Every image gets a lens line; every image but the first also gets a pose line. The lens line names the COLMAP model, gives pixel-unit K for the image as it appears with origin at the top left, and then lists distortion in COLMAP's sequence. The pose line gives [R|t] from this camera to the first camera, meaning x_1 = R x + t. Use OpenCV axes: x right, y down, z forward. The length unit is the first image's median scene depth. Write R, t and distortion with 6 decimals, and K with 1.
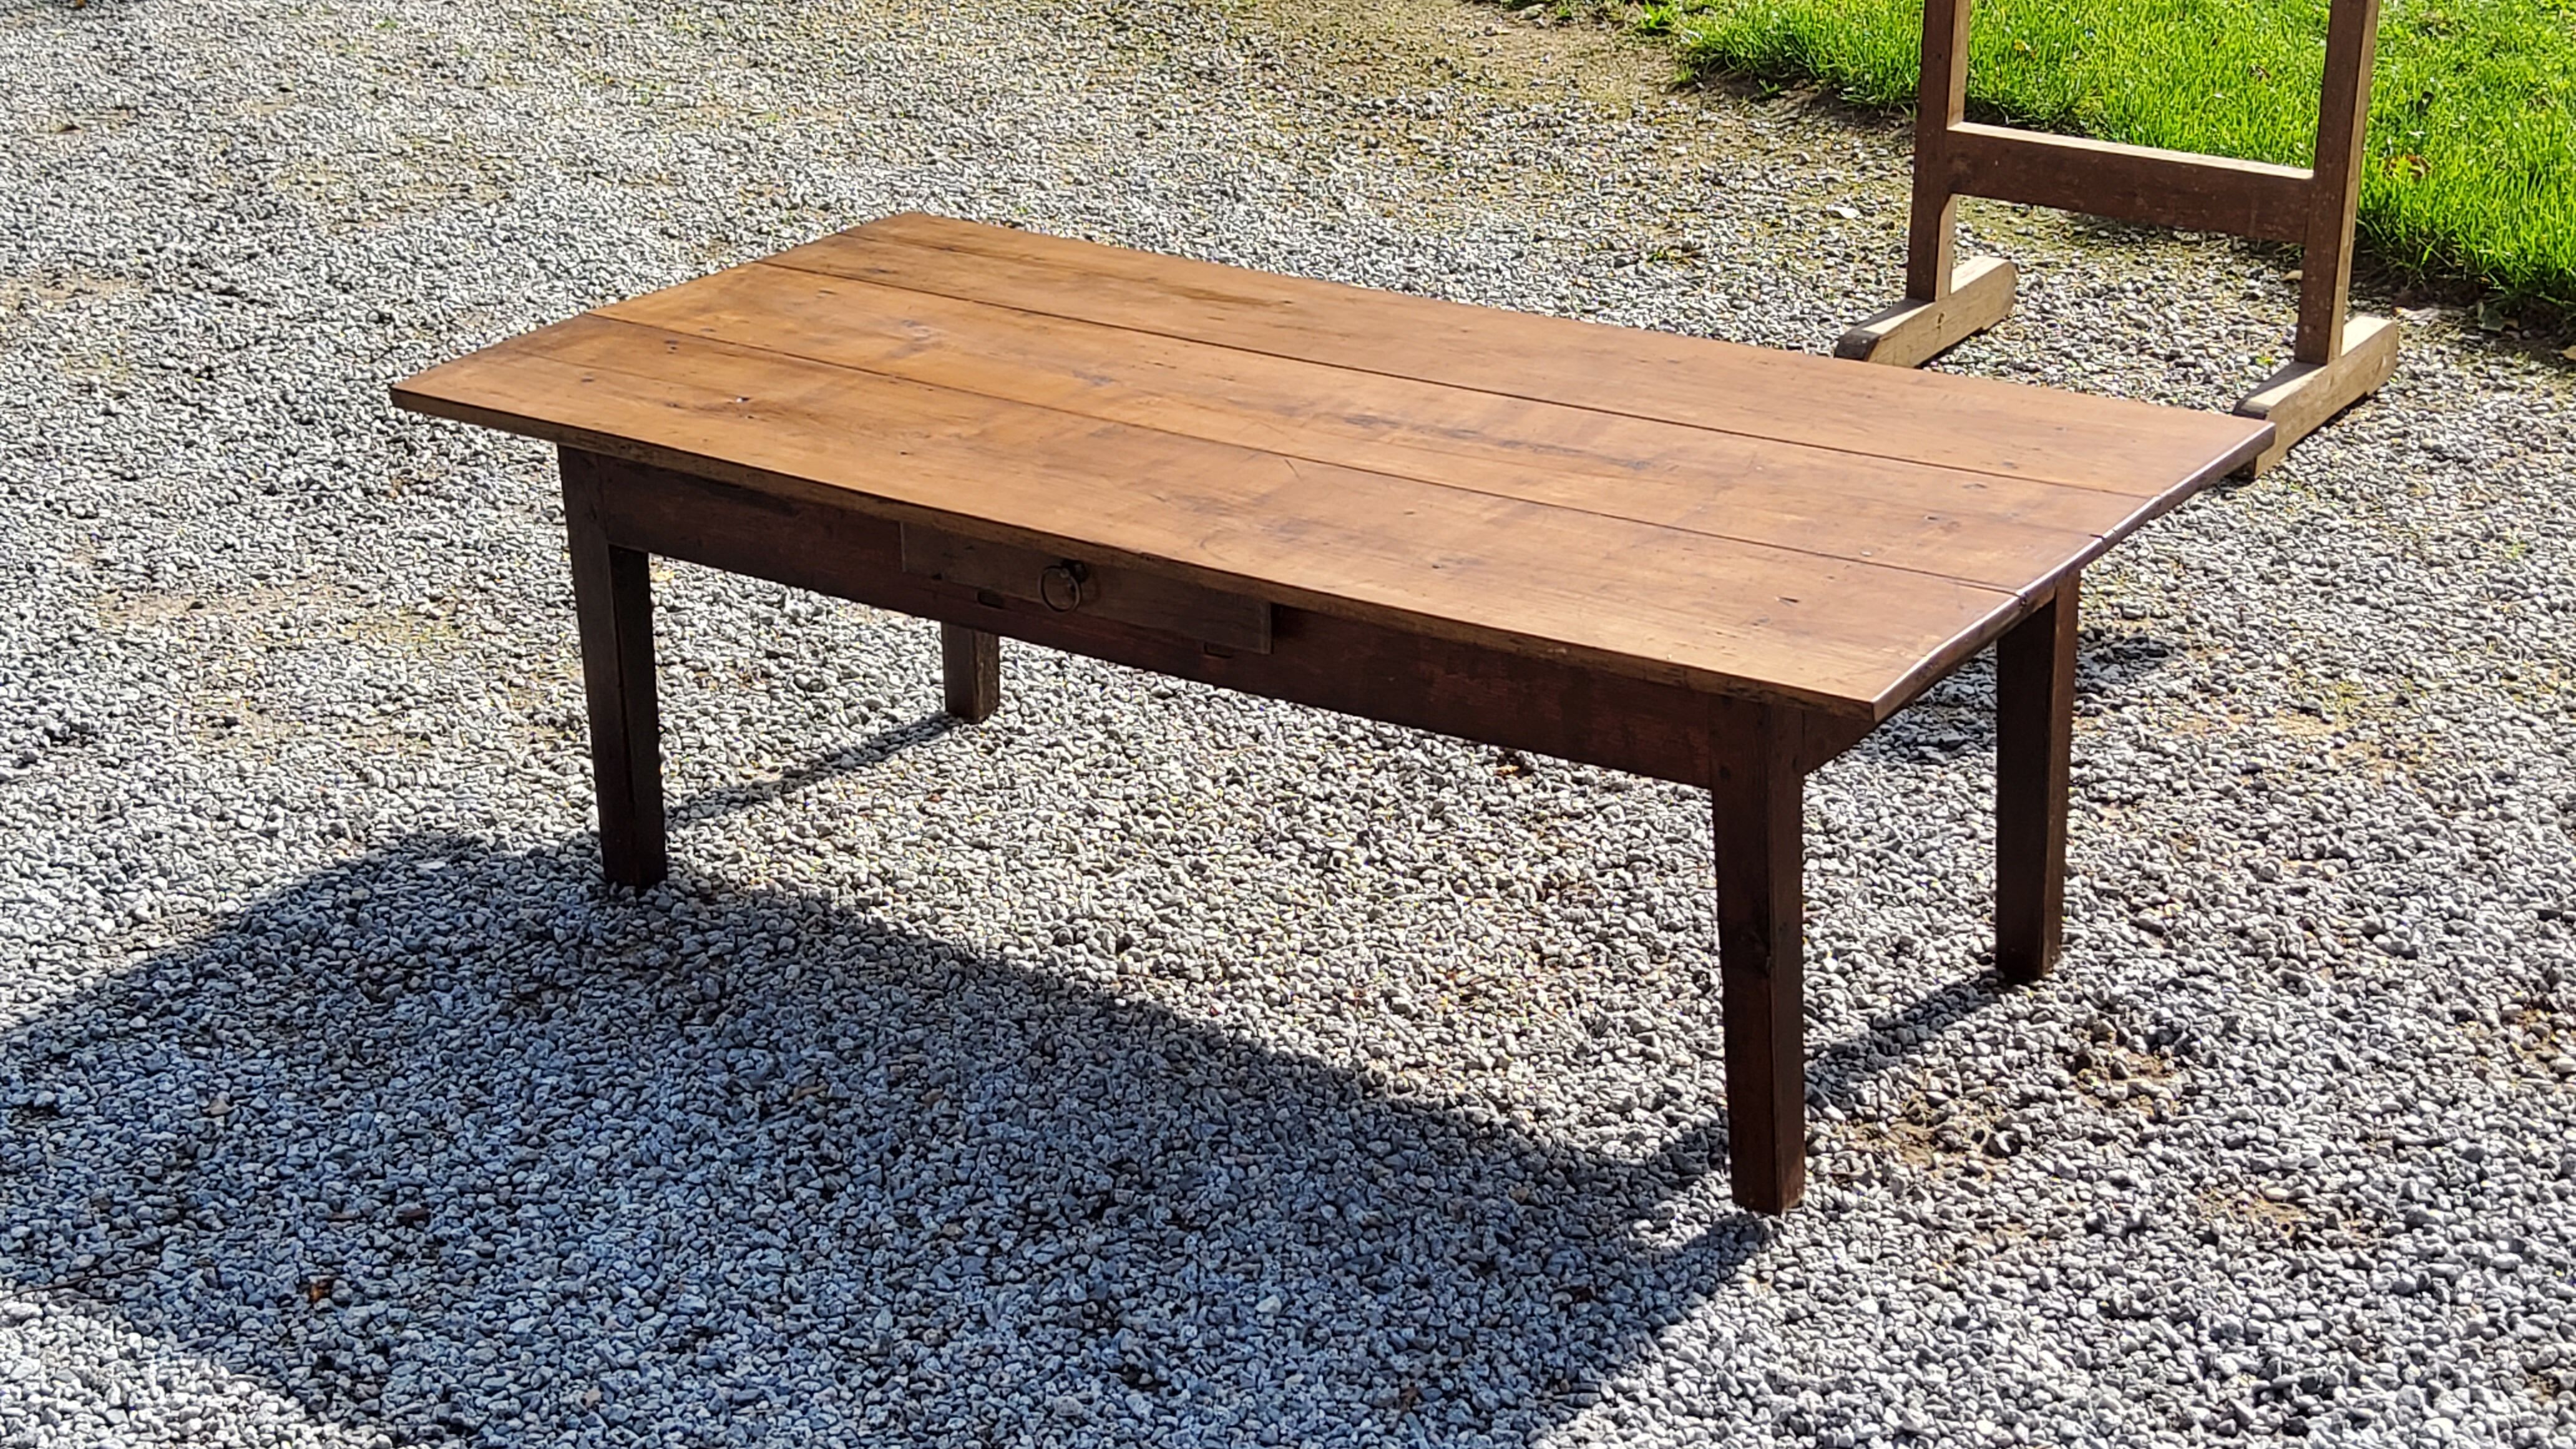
lens RADIAL K [[3844.3, 0, 1341.2], [0, 3844.3, 728.4], [0, 0, 1]] dist [0.191420, -0.581019]
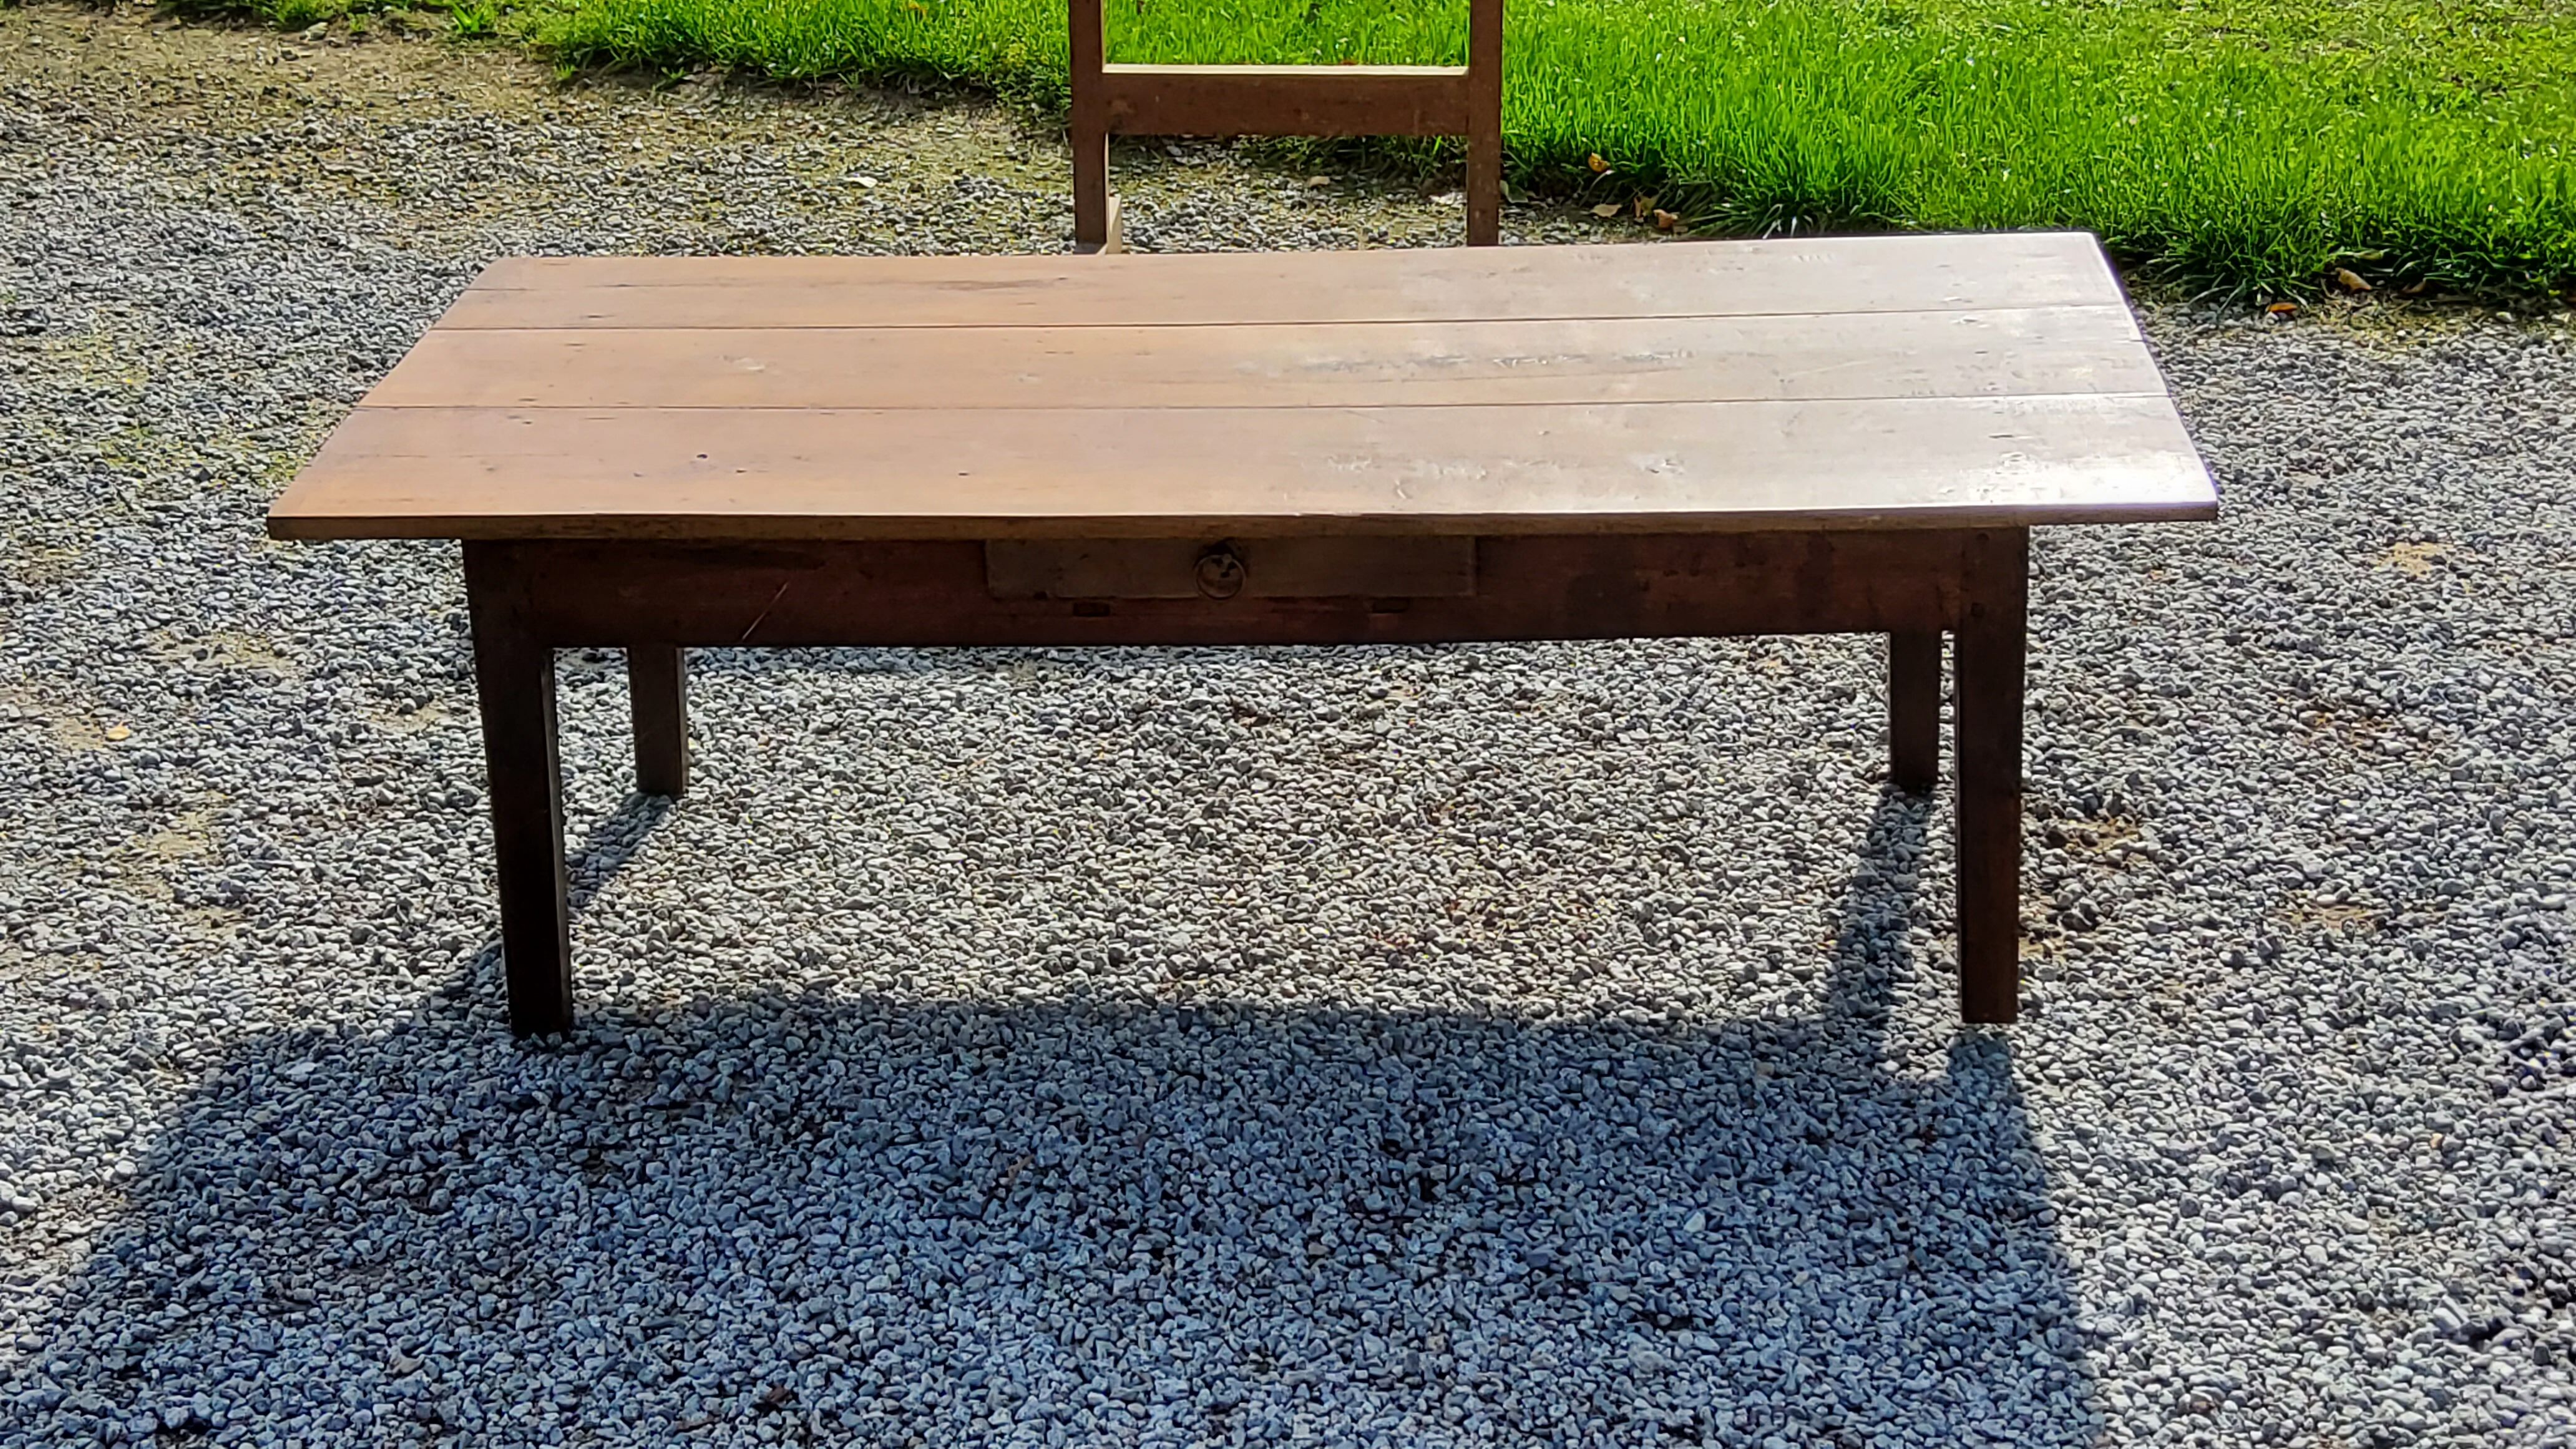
lens RADIAL K [[3778.8, 0, 1343.0], [0, 3778.8, 723.8], [0, 0, 1]] dist [0.188773, -0.512148]
pose [[0.854611, -0.203299, 0.477817, -0.421915], [0.202604, 0.977790, 0.053652, -0.038017], [-0.478112, 0.050956, 0.876819, 0.134782]]
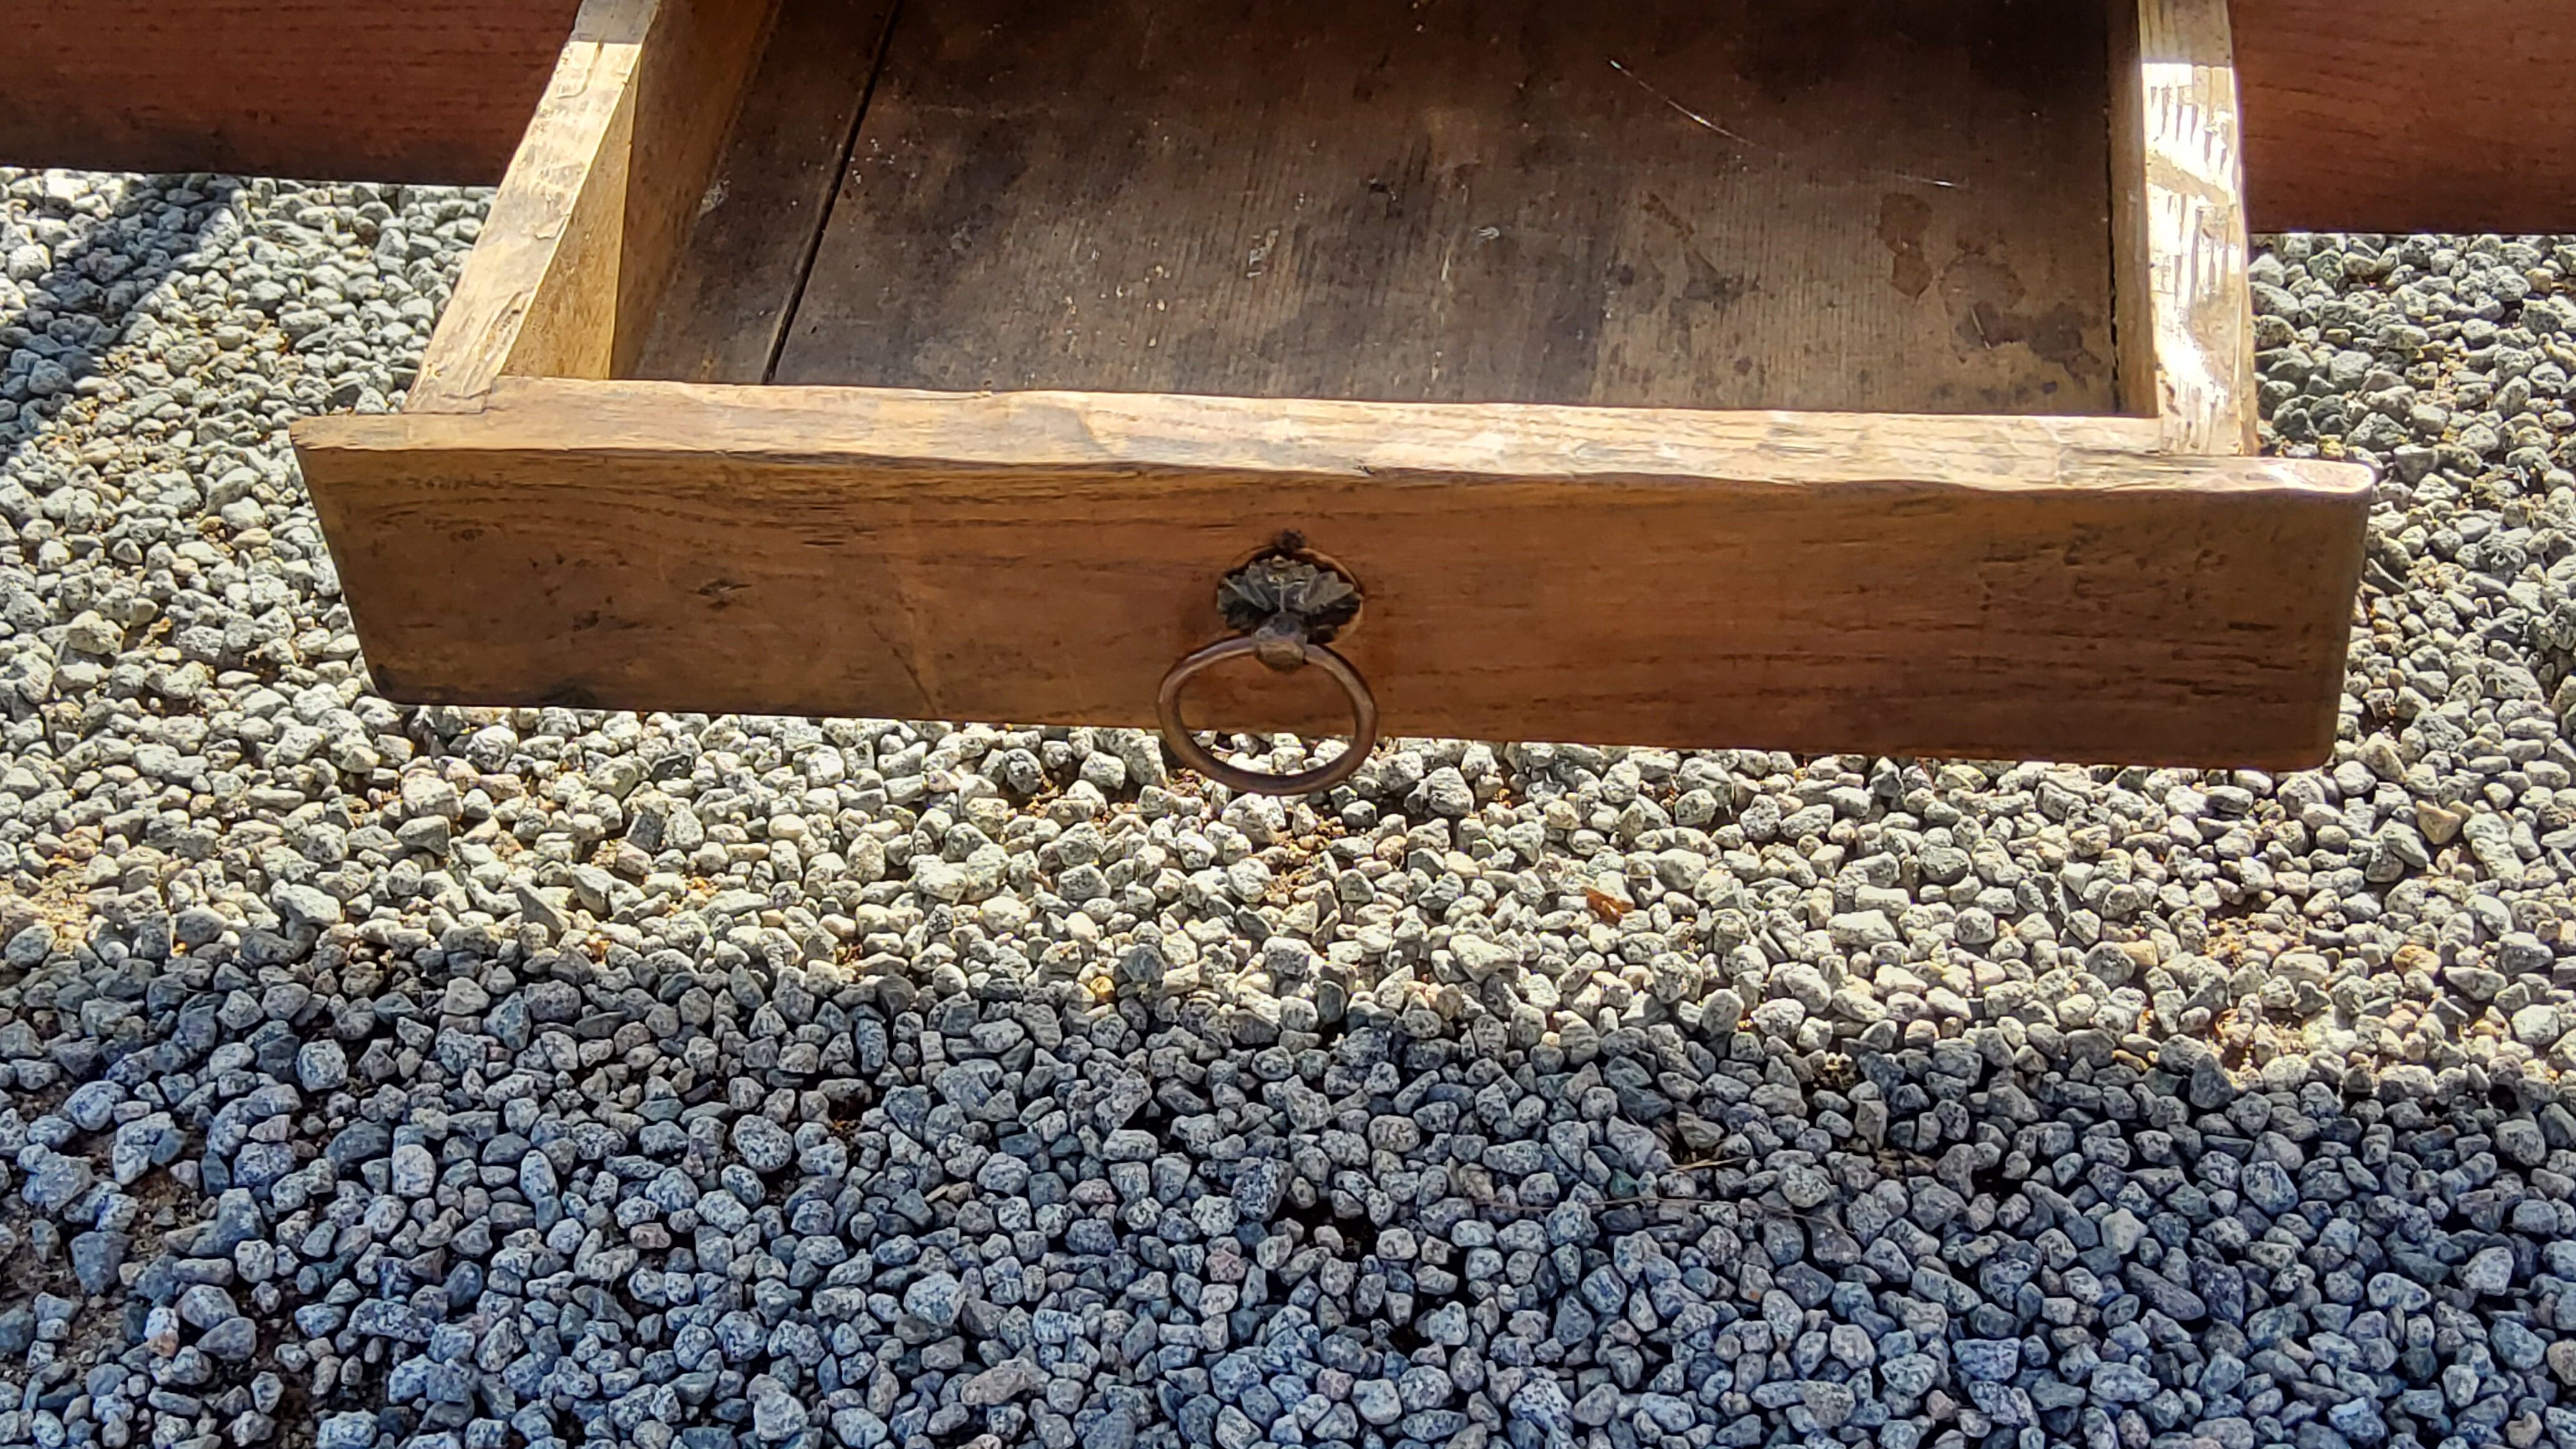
lens RADIAL K [[3844.3, 0, 1341.2], [0, 3844.3, 728.4], [0, 0, 1]] dist [0.191420, -0.581019]
pose [[0.895597, -0.331627, 0.296531, -0.146458], [0.221640, 0.910564, 0.348925, -0.071345], [-0.385723, -0.246772, 0.889000, 0.617167]]
